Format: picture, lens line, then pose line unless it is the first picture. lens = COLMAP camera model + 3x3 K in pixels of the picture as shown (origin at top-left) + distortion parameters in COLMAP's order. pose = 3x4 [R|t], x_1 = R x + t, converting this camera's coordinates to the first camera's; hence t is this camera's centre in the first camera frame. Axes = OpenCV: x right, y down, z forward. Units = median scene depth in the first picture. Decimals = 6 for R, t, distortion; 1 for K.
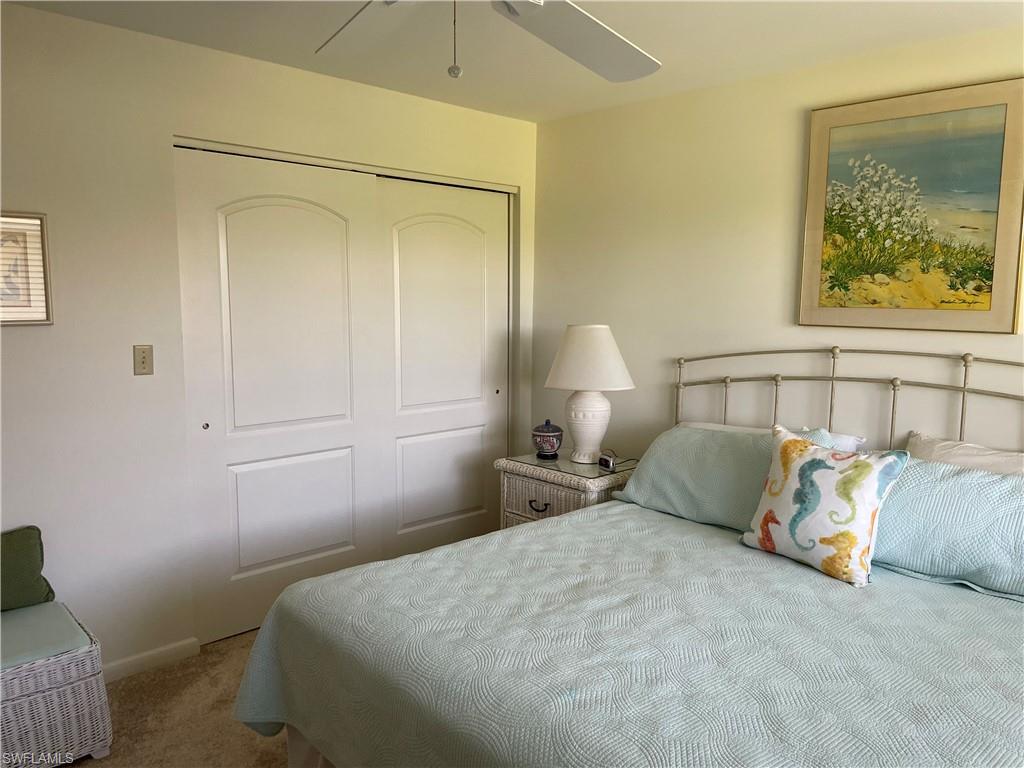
lens RADIAL K [[774.8, 0, 512.9], [0, 774.8, 379.5], [0, 0, 1]] dist [0.104066, -0.143372]
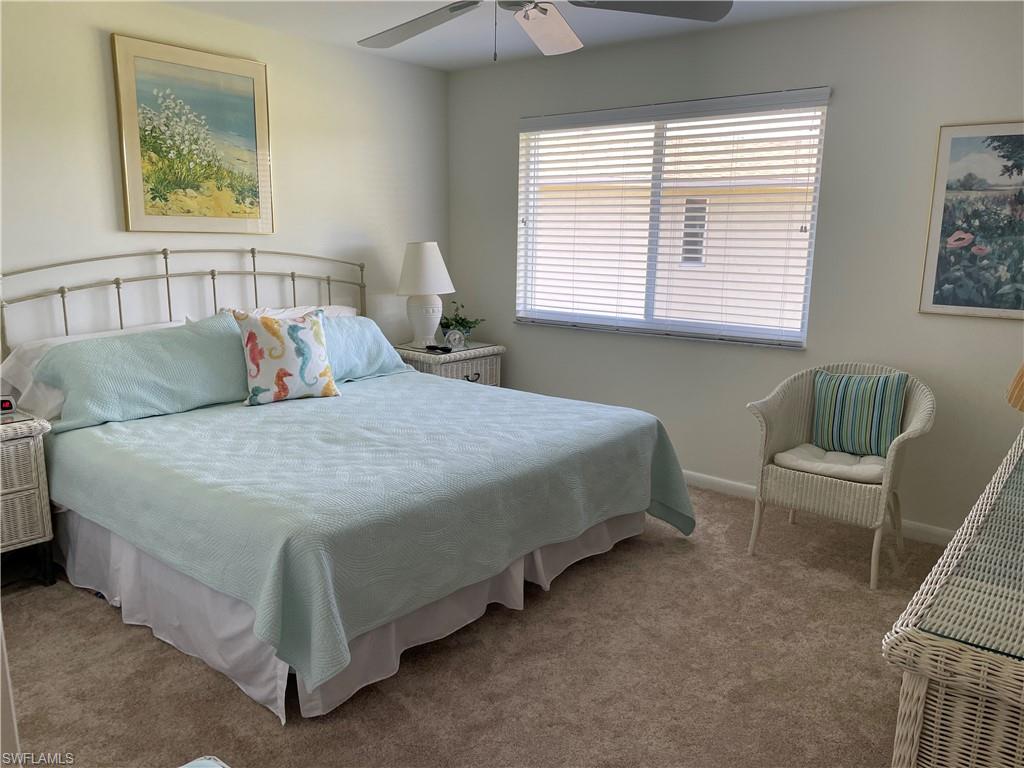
lens RADIAL K [[774.8, 0, 512.9], [0, 774.8, 379.5], [0, 0, 1]] dist [0.104066, -0.143372]
pose [[-0.110325, -0.200417, 0.973479, -0.928211], [0.094050, 0.972958, 0.210969, -0.055811], [-0.989436, 0.114831, -0.088493, 0.653160]]
